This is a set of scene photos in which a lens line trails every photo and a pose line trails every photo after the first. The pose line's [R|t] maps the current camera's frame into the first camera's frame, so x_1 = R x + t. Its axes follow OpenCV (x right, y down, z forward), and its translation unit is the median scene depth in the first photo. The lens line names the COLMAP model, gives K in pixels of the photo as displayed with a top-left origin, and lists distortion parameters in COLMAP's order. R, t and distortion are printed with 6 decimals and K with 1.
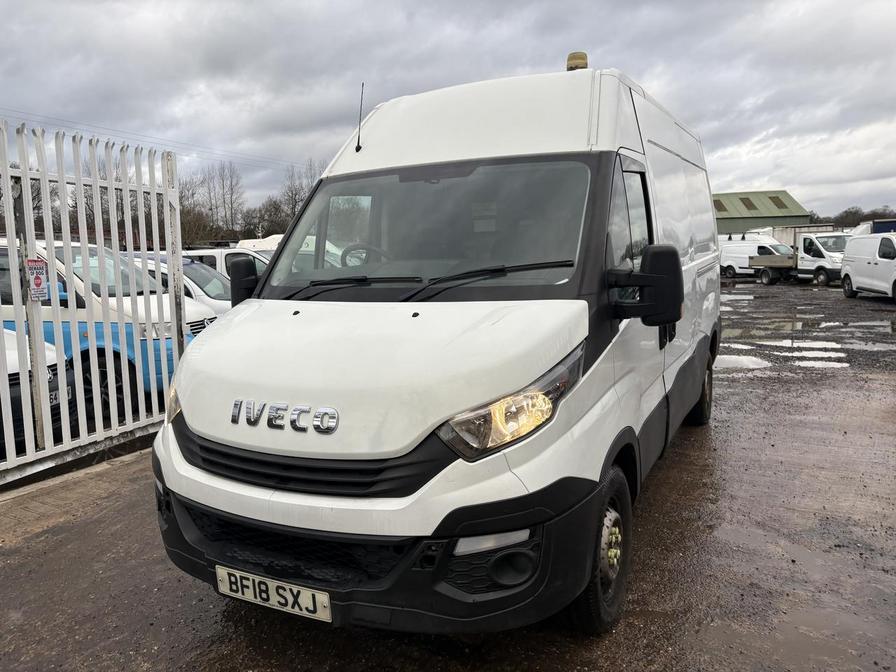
lens RADIAL K [[674.0, 0, 447.9], [0, 674.0, 335.5], [0, 0, 1]] dist [0.008965, -0.005911]
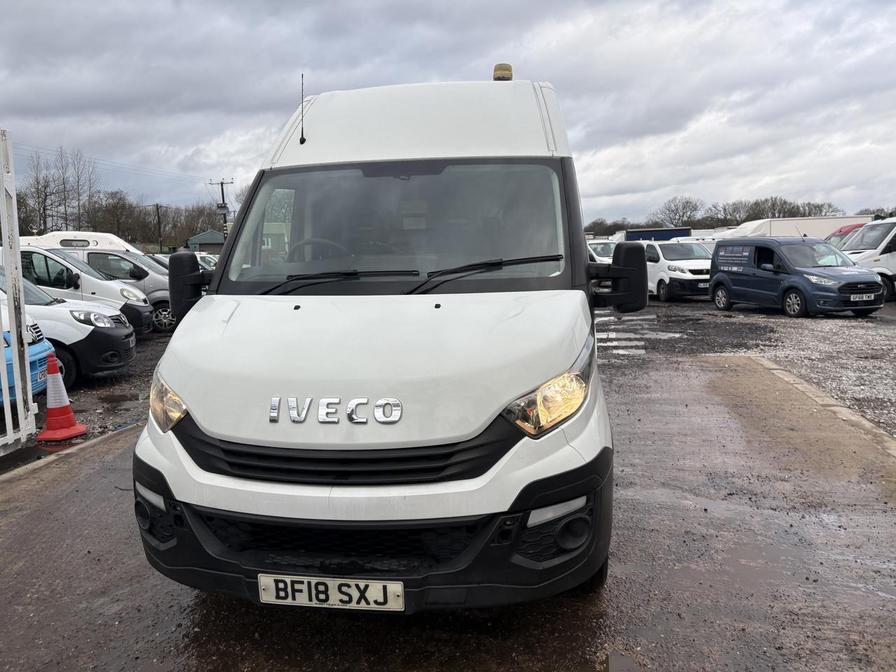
lens RADIAL K [[674.0, 0, 436.2], [0, 674.0, 337.8], [0, 0, 1]] dist [0.008965, -0.005911]
pose [[0.947339, -0.030337, 0.318793, -0.381794], [0.031218, 0.999510, 0.002346, 0.015513], [-0.318708, 0.007729, 0.947821, 0.024870]]
